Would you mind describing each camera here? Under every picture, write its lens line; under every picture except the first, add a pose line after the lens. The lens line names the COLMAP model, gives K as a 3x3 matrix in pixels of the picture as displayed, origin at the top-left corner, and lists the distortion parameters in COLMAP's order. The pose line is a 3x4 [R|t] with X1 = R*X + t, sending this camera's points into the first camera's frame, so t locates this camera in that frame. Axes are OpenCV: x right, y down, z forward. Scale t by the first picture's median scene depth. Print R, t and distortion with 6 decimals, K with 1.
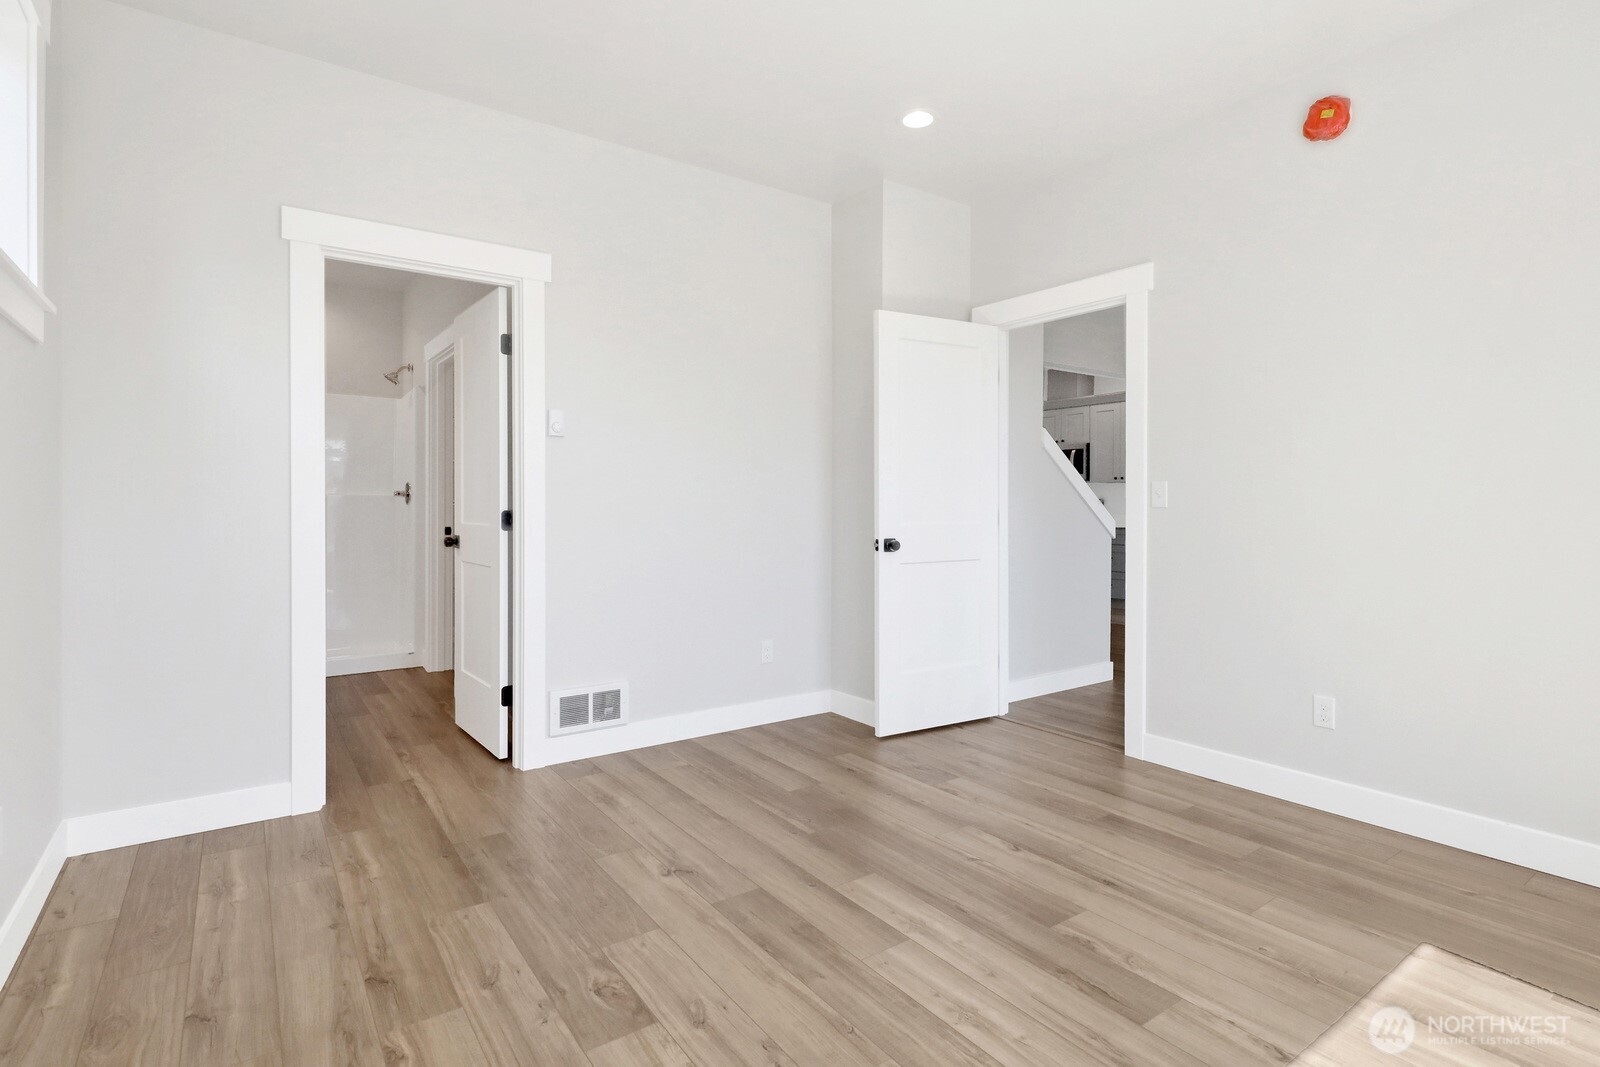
lens RADIAL K [[798.6, 0, 804.1], [0, 798.6, 506.6], [0, 0, 1]] dist [0.001099, -0.000386]
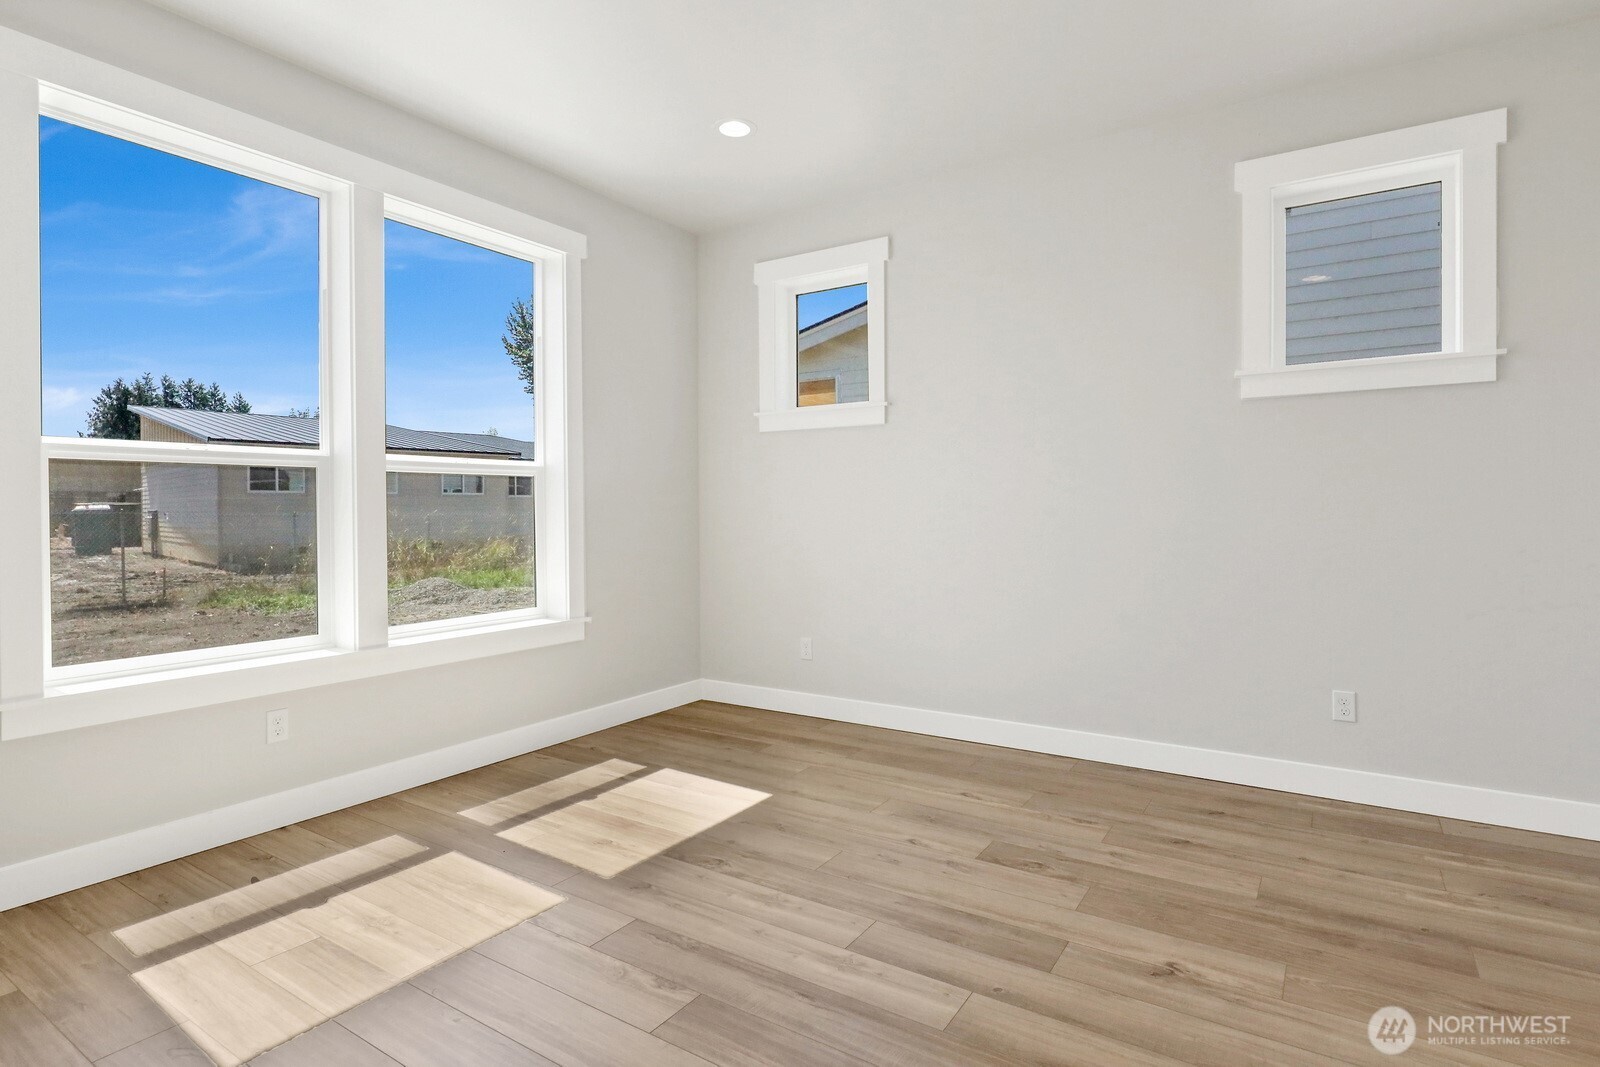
lens RADIAL K [[798.6, 0, 804.1], [0, 798.6, 506.6], [0, 0, 1]] dist [0.001099, -0.000386]
pose [[-0.930956, 0.001709, -0.365127, 0.532108], [0.001848, 0.999998, -0.000030, 0.012048], [0.365127, -0.000703, -0.930958, 1.892233]]
